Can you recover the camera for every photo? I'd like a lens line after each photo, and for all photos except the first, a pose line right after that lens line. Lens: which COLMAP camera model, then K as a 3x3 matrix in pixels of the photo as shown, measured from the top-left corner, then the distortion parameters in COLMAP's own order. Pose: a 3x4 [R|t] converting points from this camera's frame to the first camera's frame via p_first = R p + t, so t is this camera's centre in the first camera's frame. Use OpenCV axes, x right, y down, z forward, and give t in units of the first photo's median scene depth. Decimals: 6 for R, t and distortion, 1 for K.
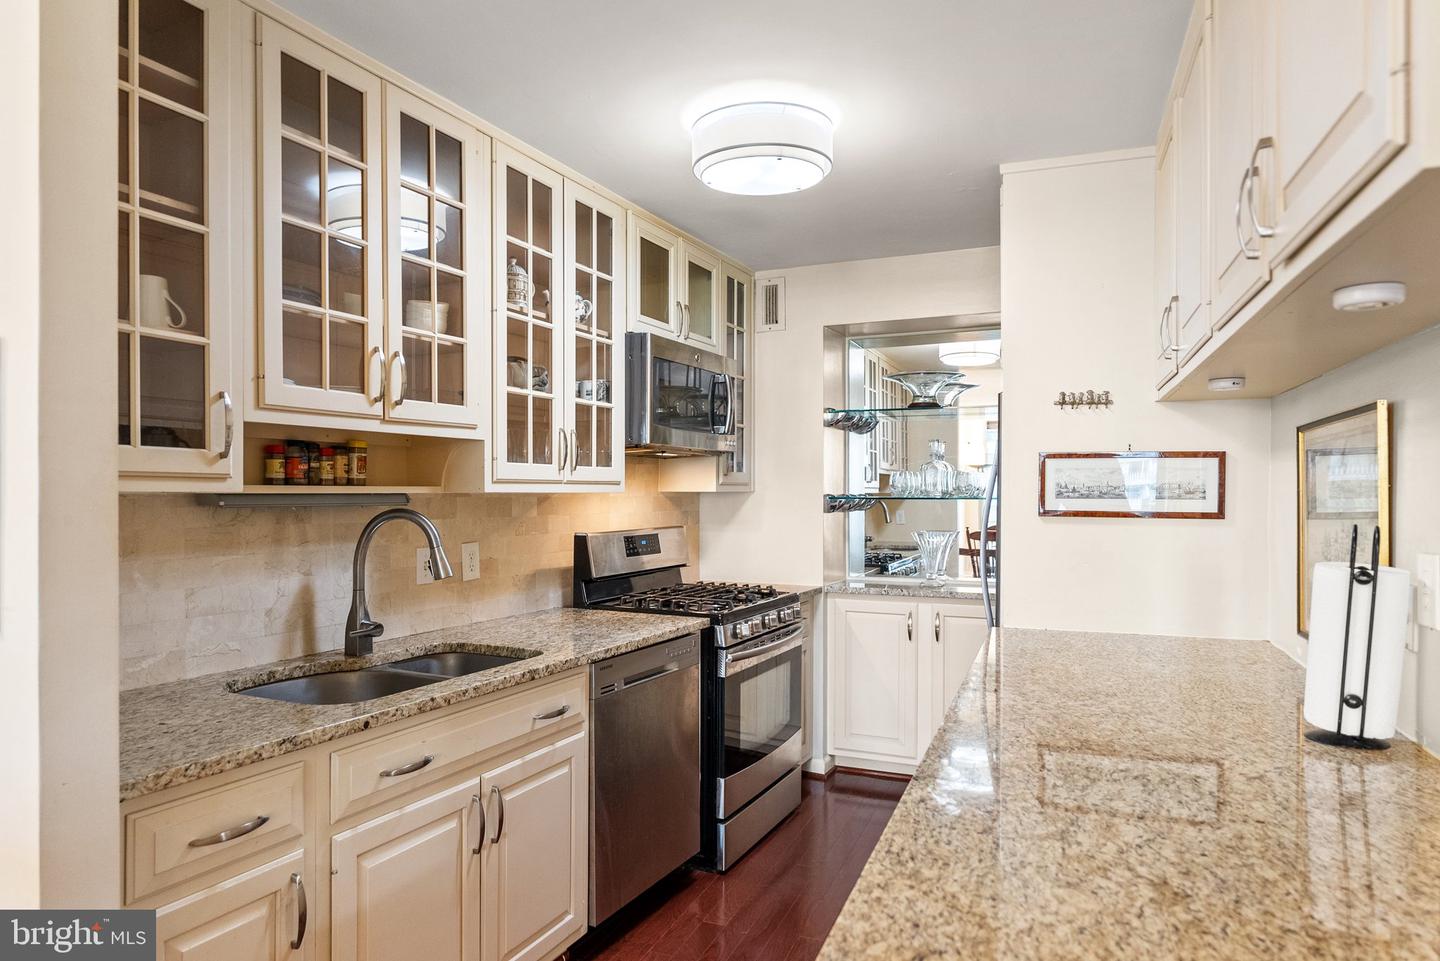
lens RADIAL K [[882.3, 0, 717.3], [0, 882.3, 495.8], [0, 0, 1]] dist [-0.009732, 0.000680]
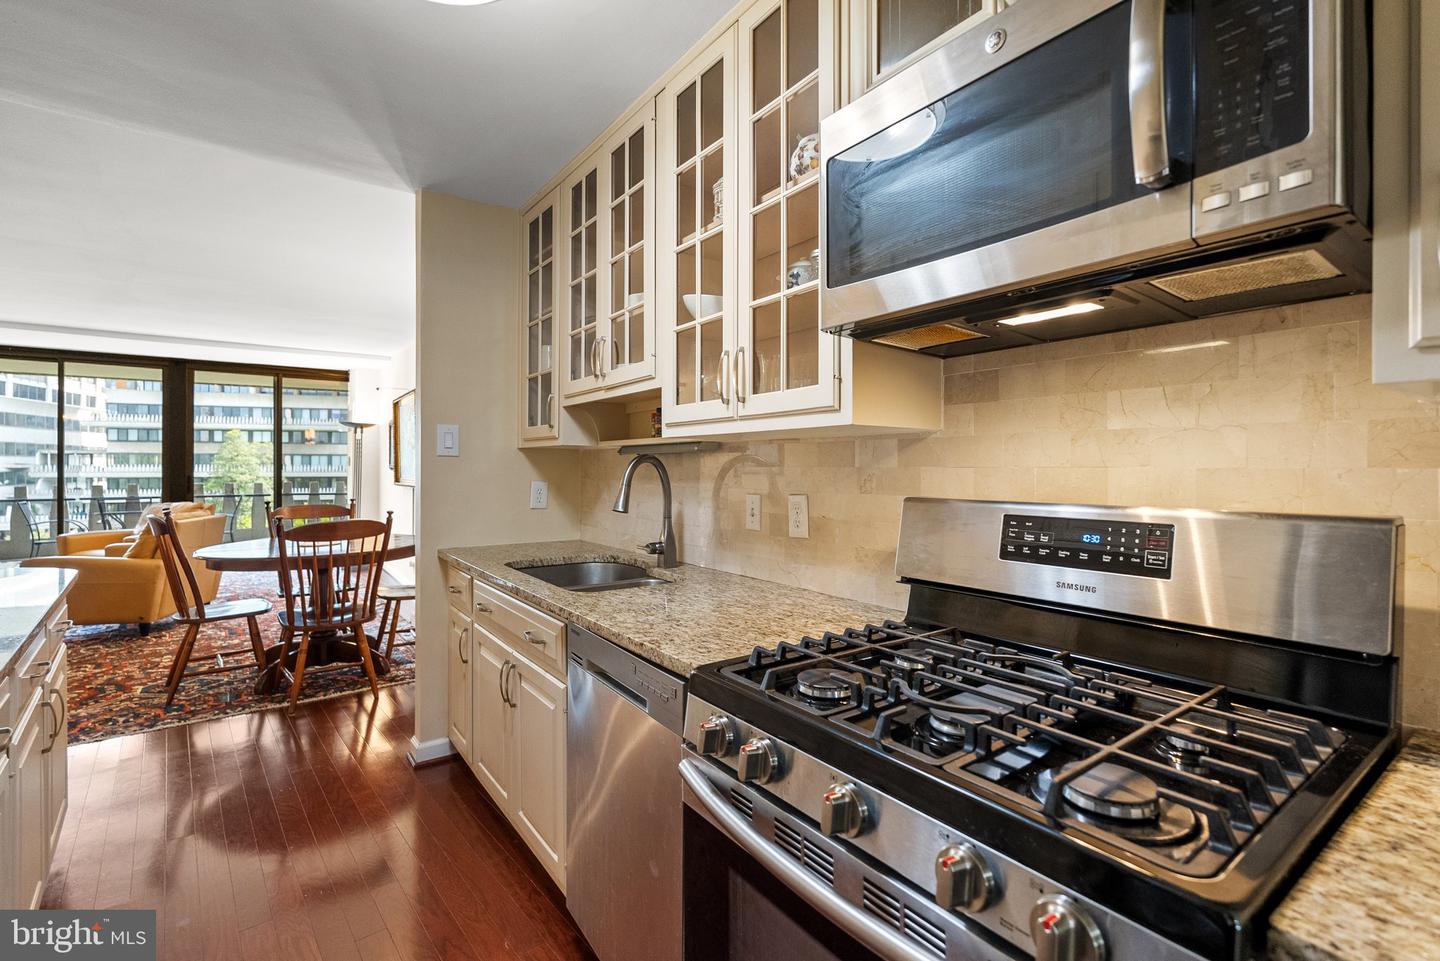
lens RADIAL K [[642.0, 0, 701.8], [0, 642.0, 463.5], [0, 0, 1]] dist [-0.006144, 0.000216]
pose [[-0.475171, -0.006059, -0.879872, 0.336470], [-0.004338, 0.999980, -0.004544, 0.026599], [0.879883, 0.001657, -0.475188, 1.266351]]
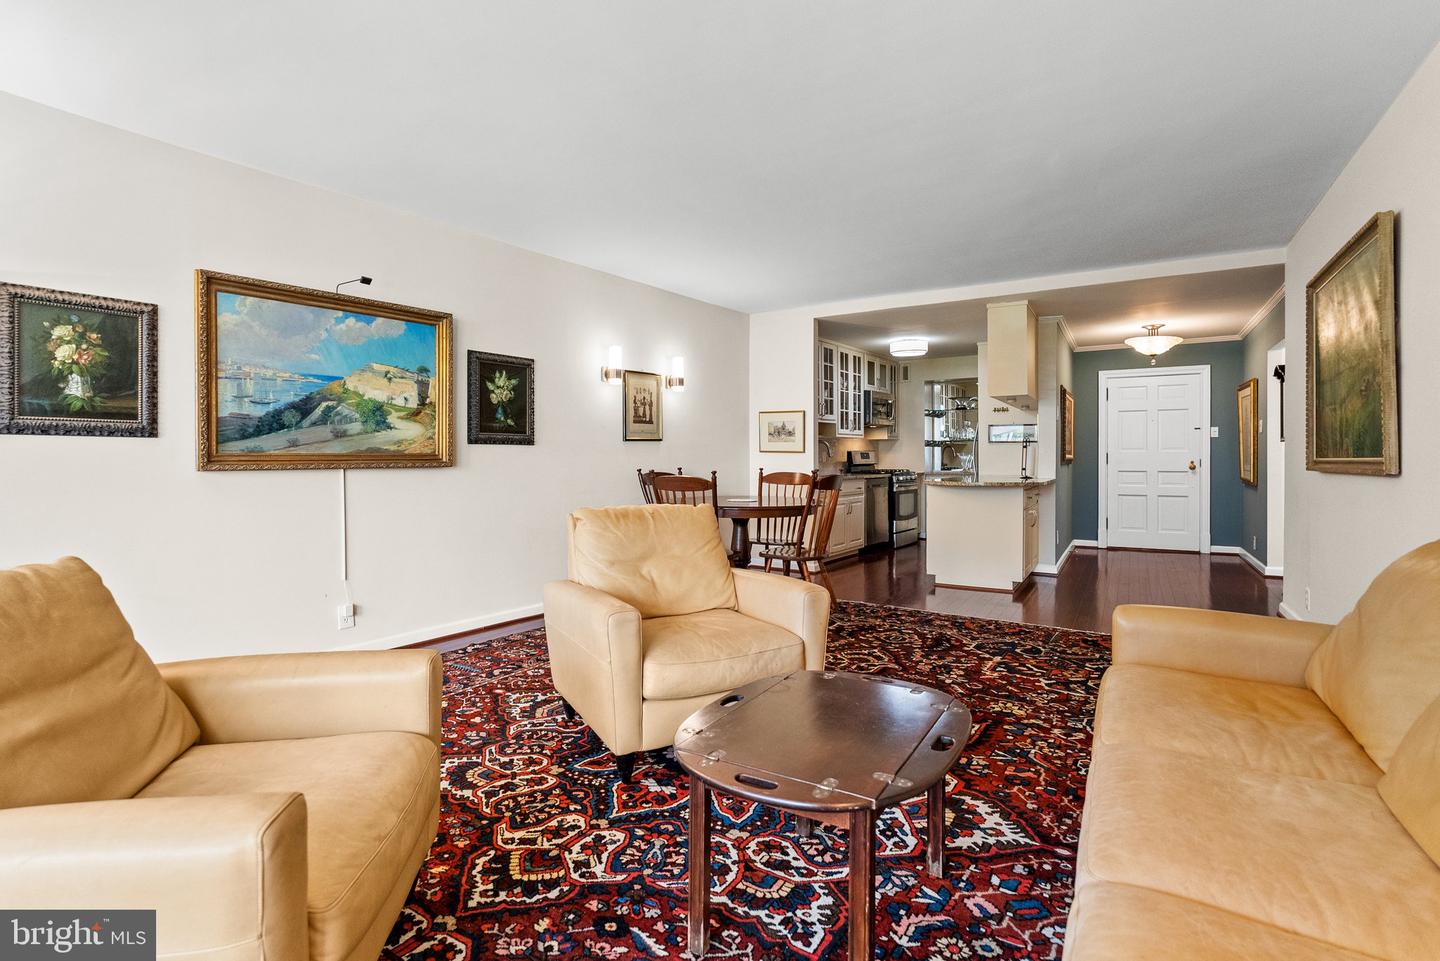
lens RADIAL K [[699.6, 0, 711.7], [0, 699.6, 469.3], [0, 0, 1]] dist [-0.007561, -0.001745]
pose [[0.985436, -0.001282, -0.170040, -0.256115], [0.003536, 0.999910, 0.012954, 0.090145], [0.170008, -0.013367, 0.985352, -1.975332]]
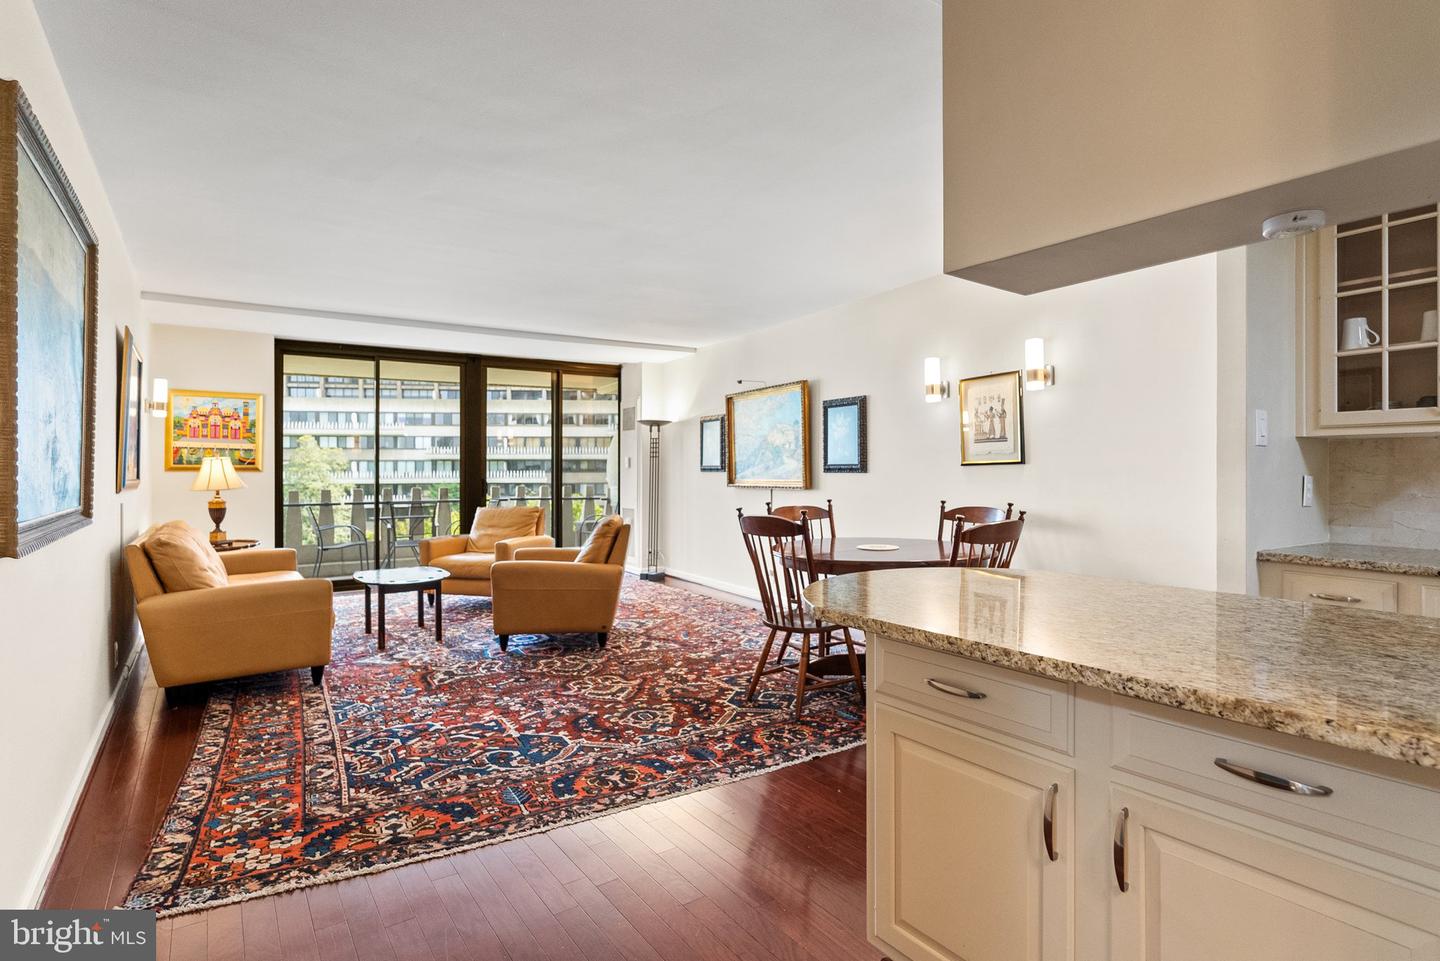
lens RADIAL K [[699.6, 0, 710.5], [0, 699.6, 475.9], [0, 0, 1]] dist [-0.007561, -0.001745]
pose [[-0.550146, 0.004118, -0.835058, 0.840568], [-0.001569, 0.999981, 0.005965, 0.048140], [0.835067, 0.004592, -0.550129, 0.356444]]
